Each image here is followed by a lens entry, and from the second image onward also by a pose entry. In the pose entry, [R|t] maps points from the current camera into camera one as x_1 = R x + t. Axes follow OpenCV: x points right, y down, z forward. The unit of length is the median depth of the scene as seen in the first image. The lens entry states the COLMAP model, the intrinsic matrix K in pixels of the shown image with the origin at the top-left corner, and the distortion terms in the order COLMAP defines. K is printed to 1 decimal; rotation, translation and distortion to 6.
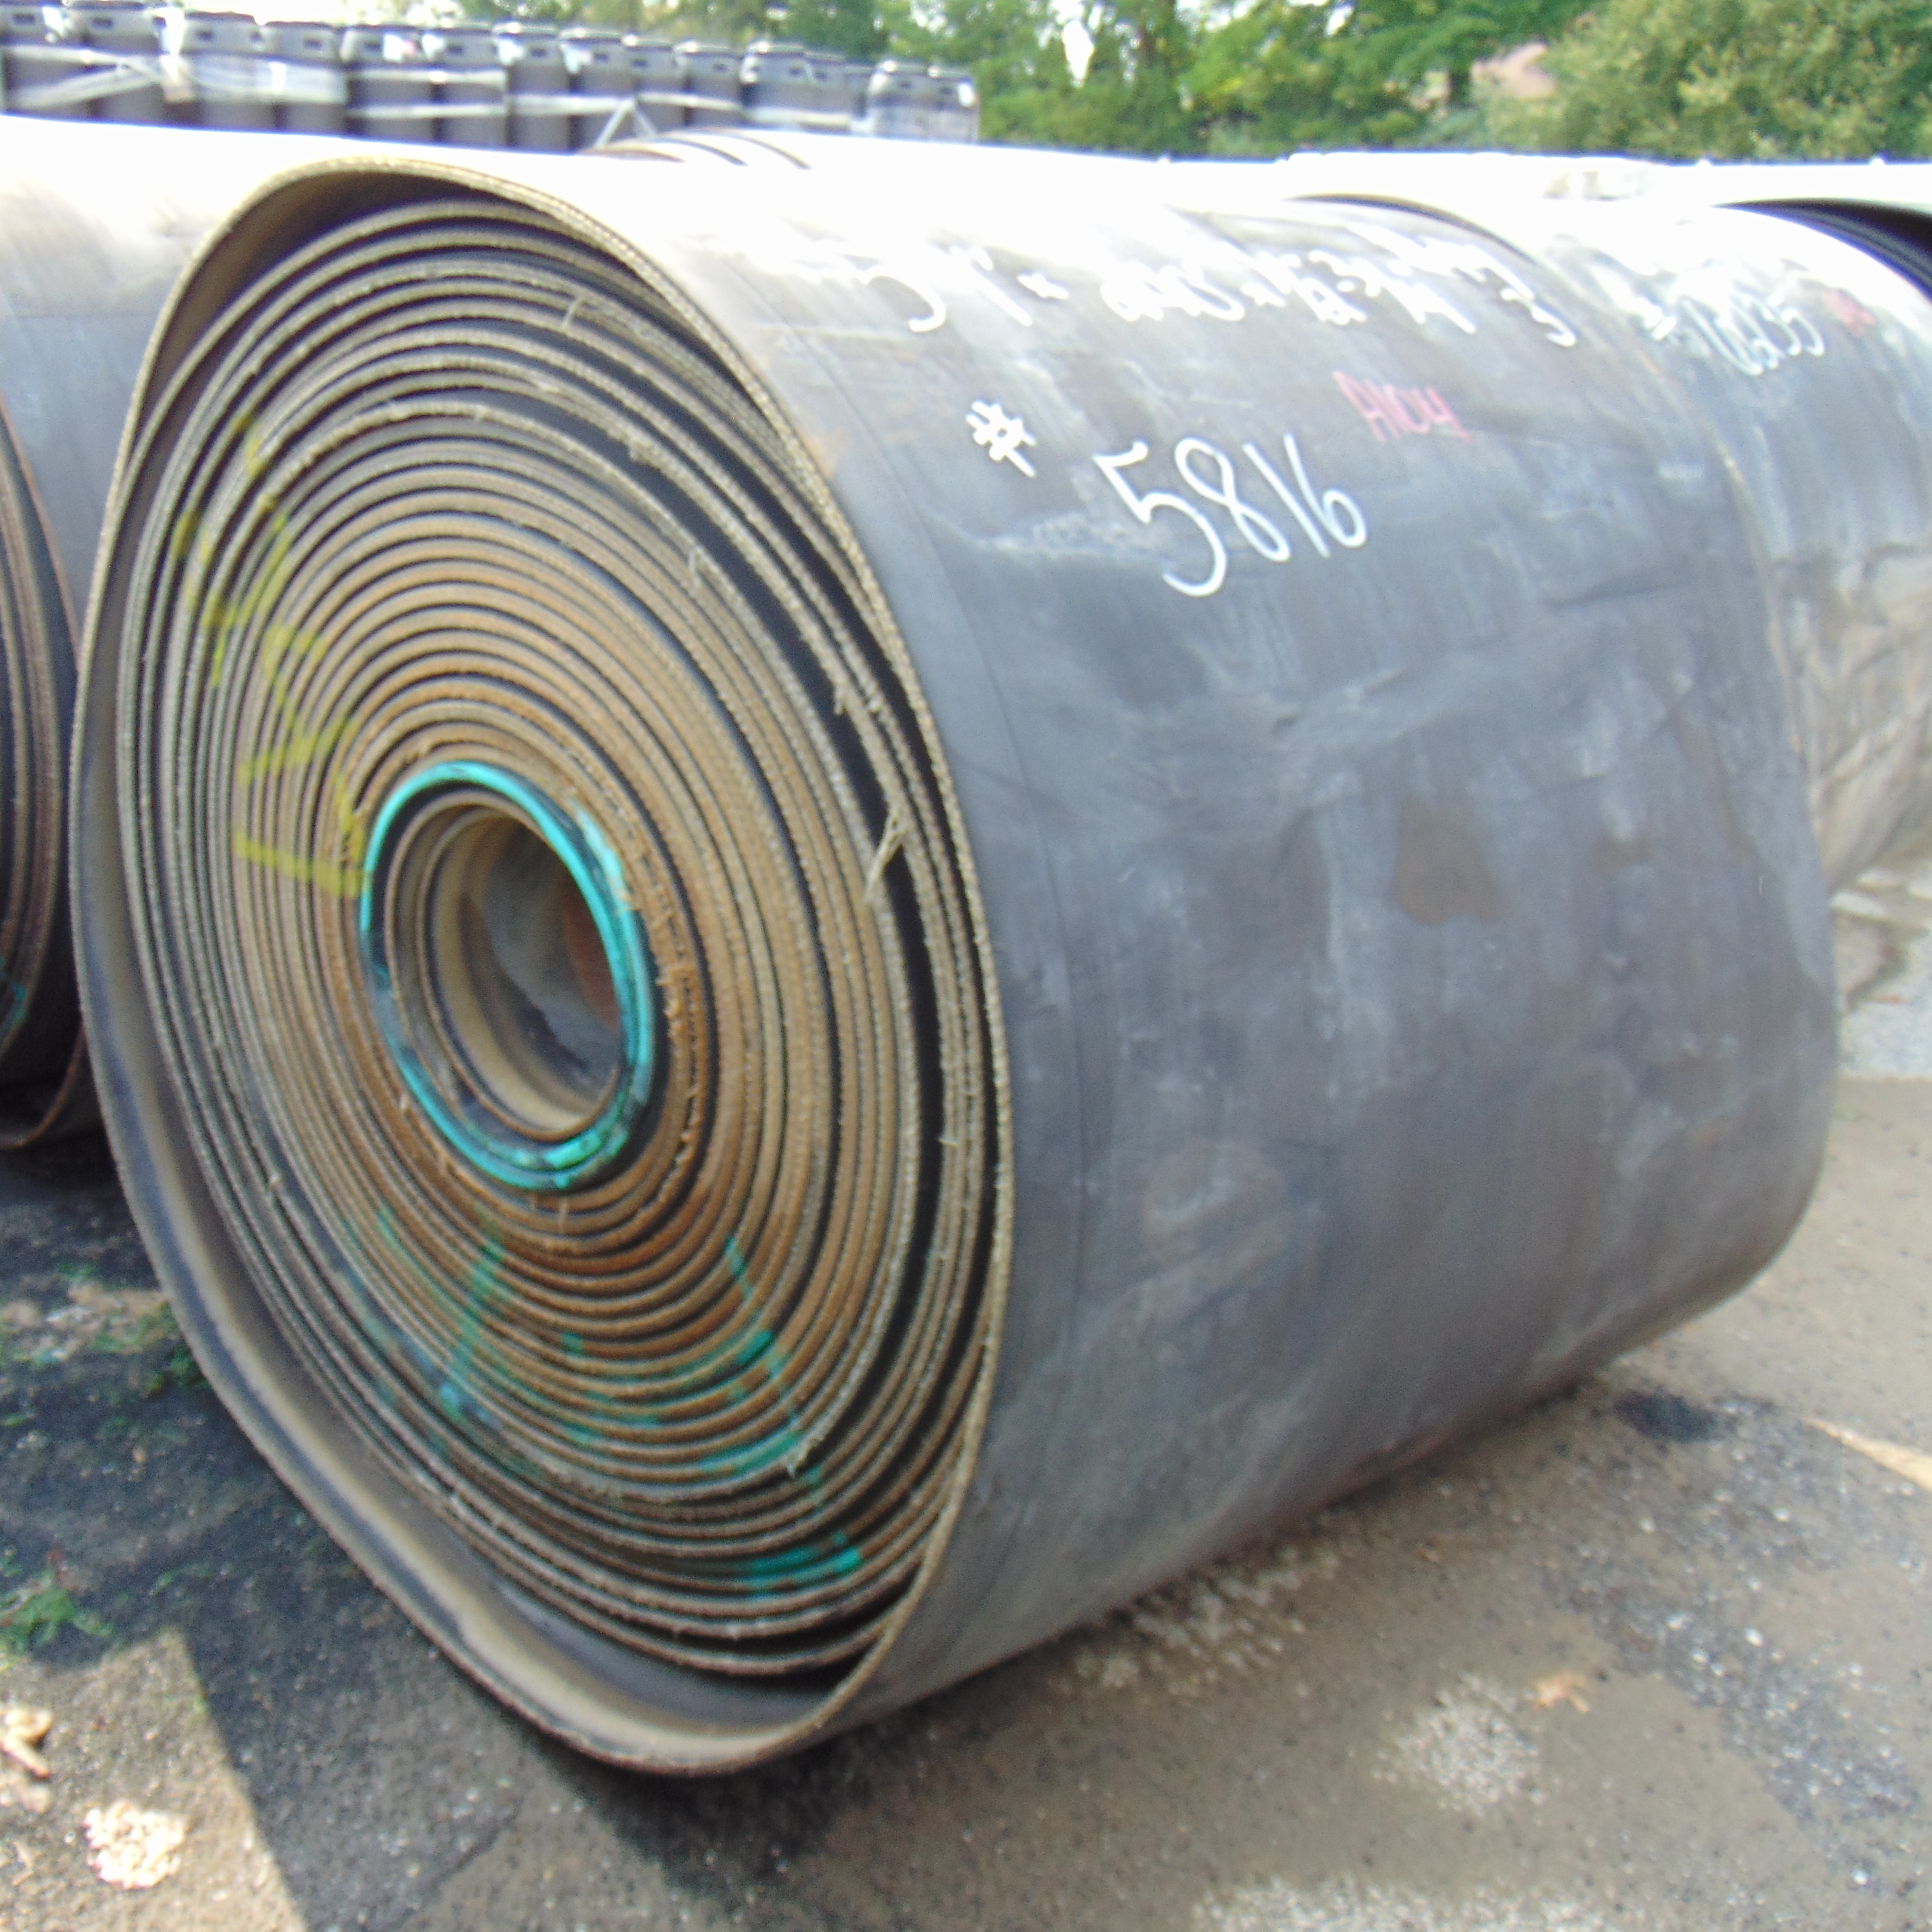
lens RADIAL K [[2093.1, 0, 826.5], [0, 2093.1, 1007.8], [0, 0, 1]] dist [-0.001794, 0.000000]
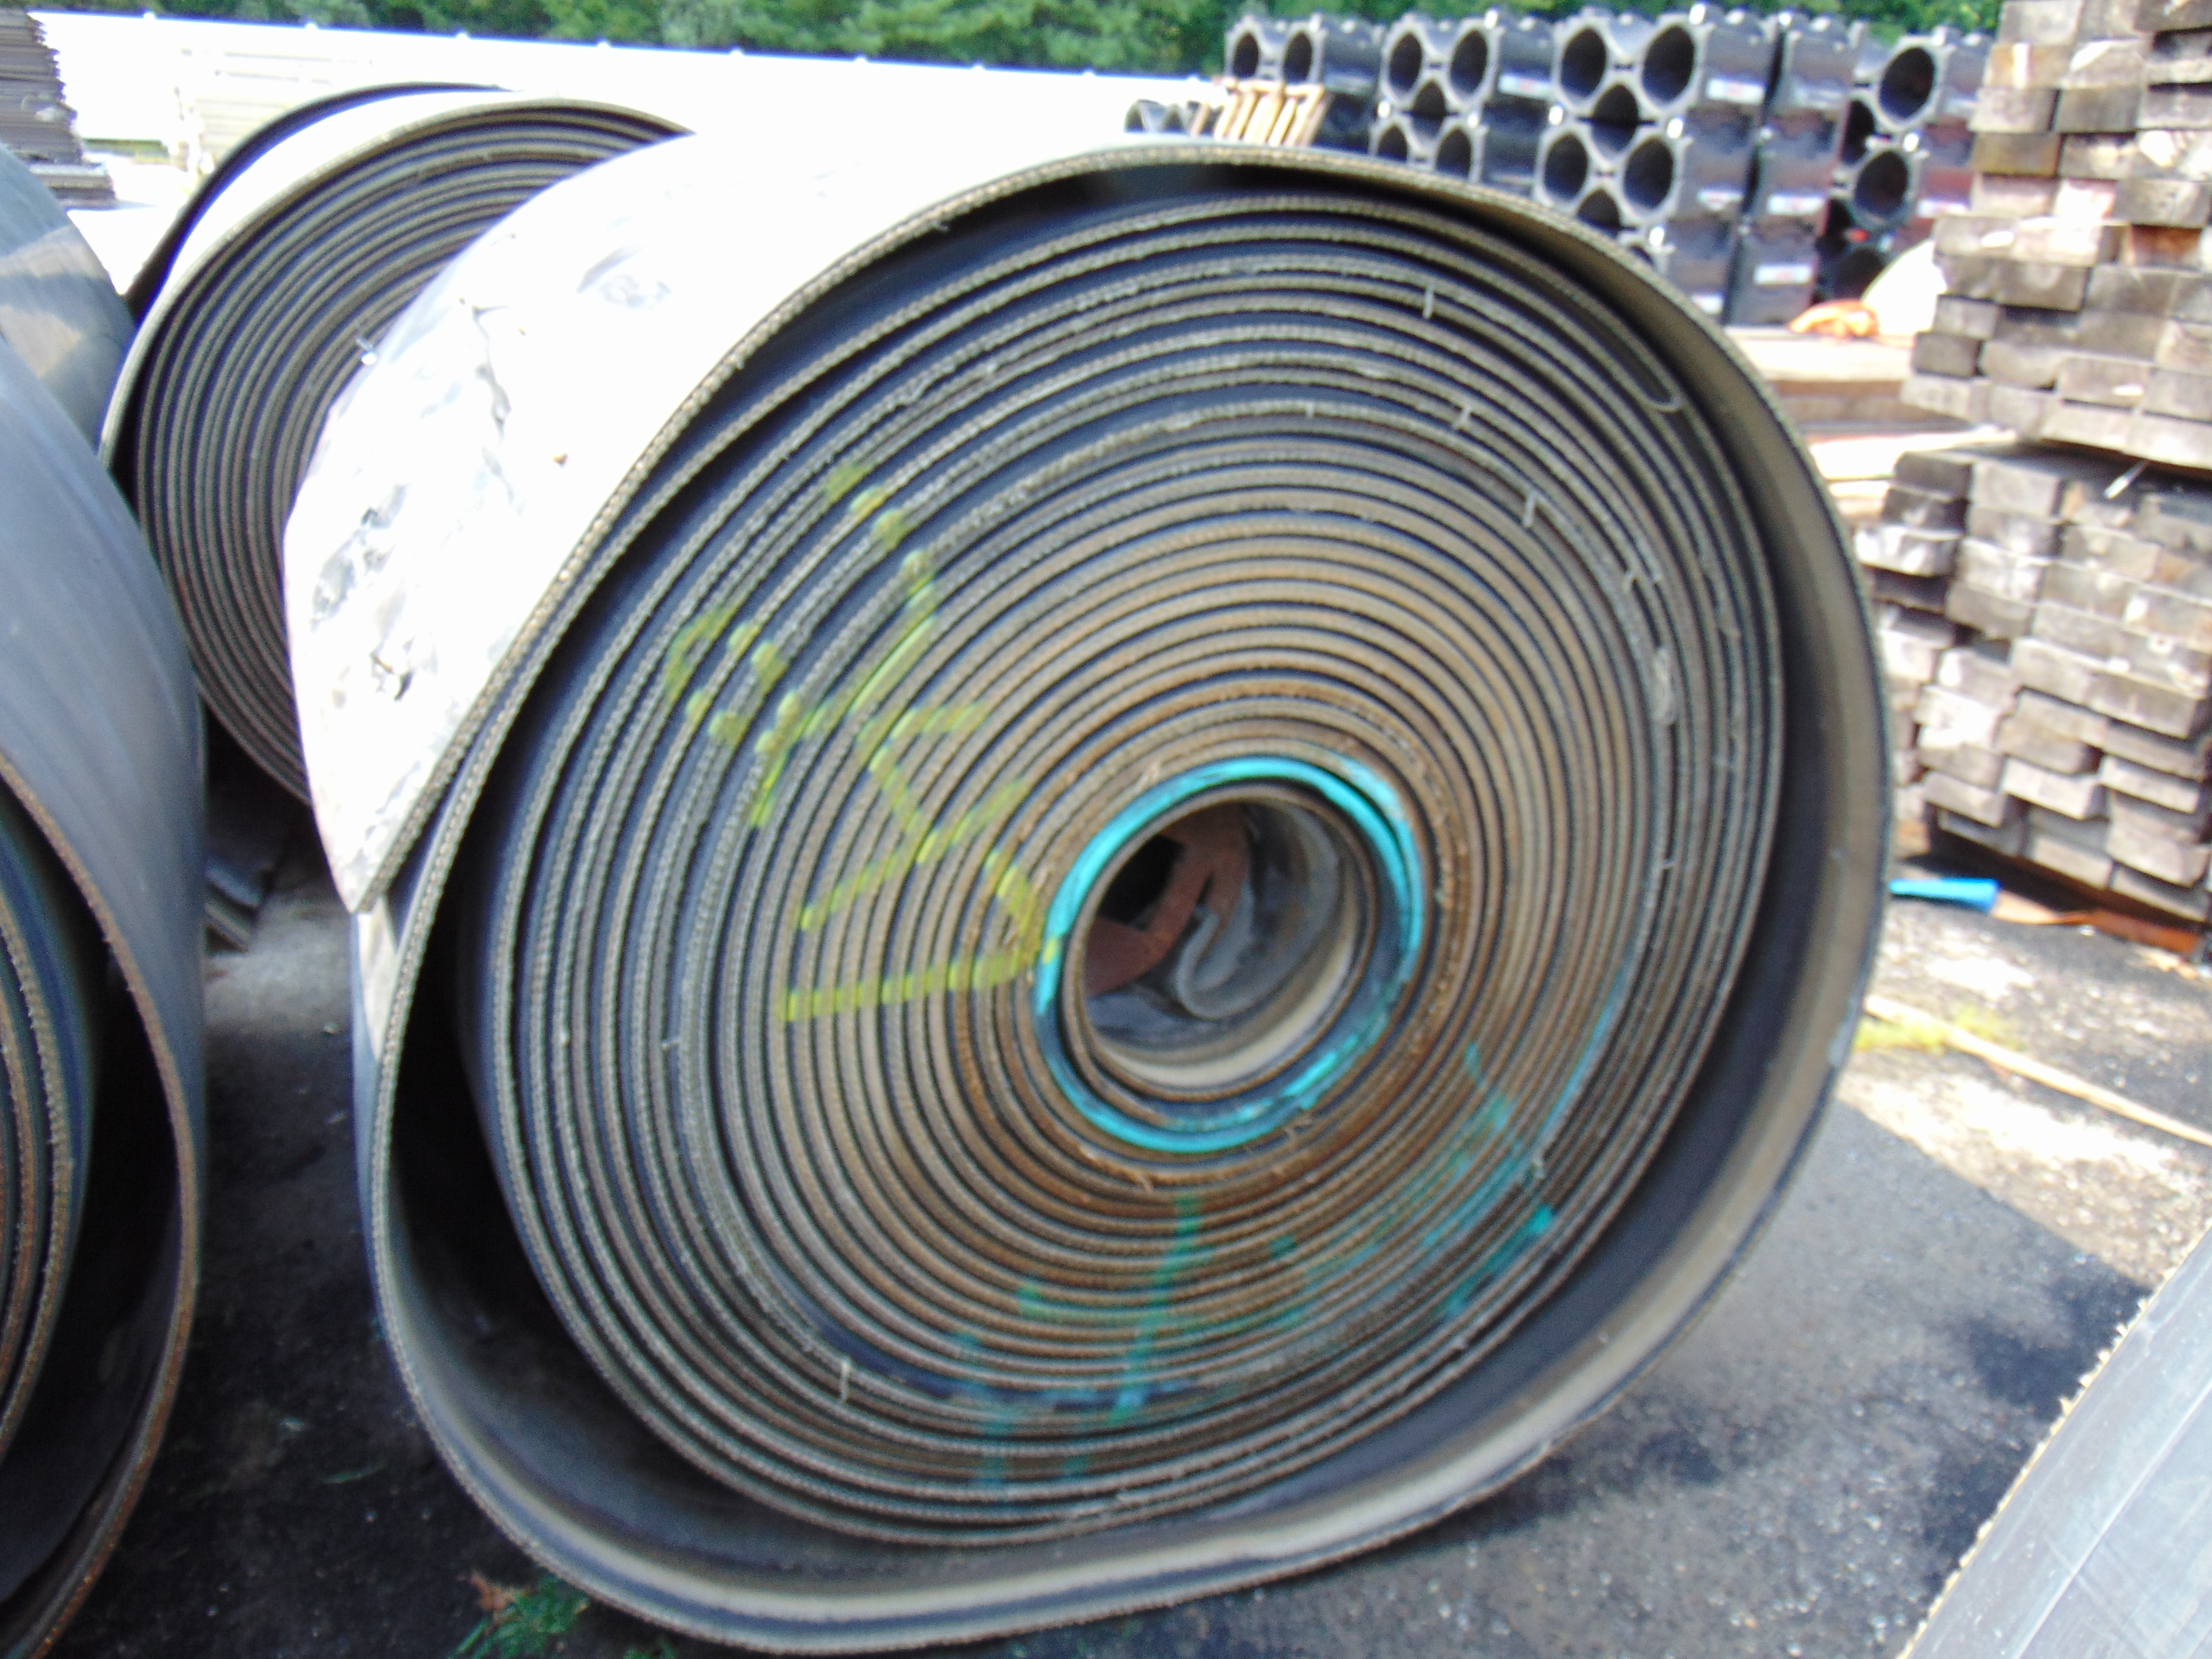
lens RADIAL K [[1806.3, 0, 1104.7], [0, 1806.3, 852.5], [0, 0, 1]] dist [-0.054735, 0.081600]
pose [[0.338705, -0.377098, 0.862018, -0.881519], [0.288438, 0.913674, 0.286362, -0.318805], [-0.895590, 0.151646, 0.418236, 0.670517]]
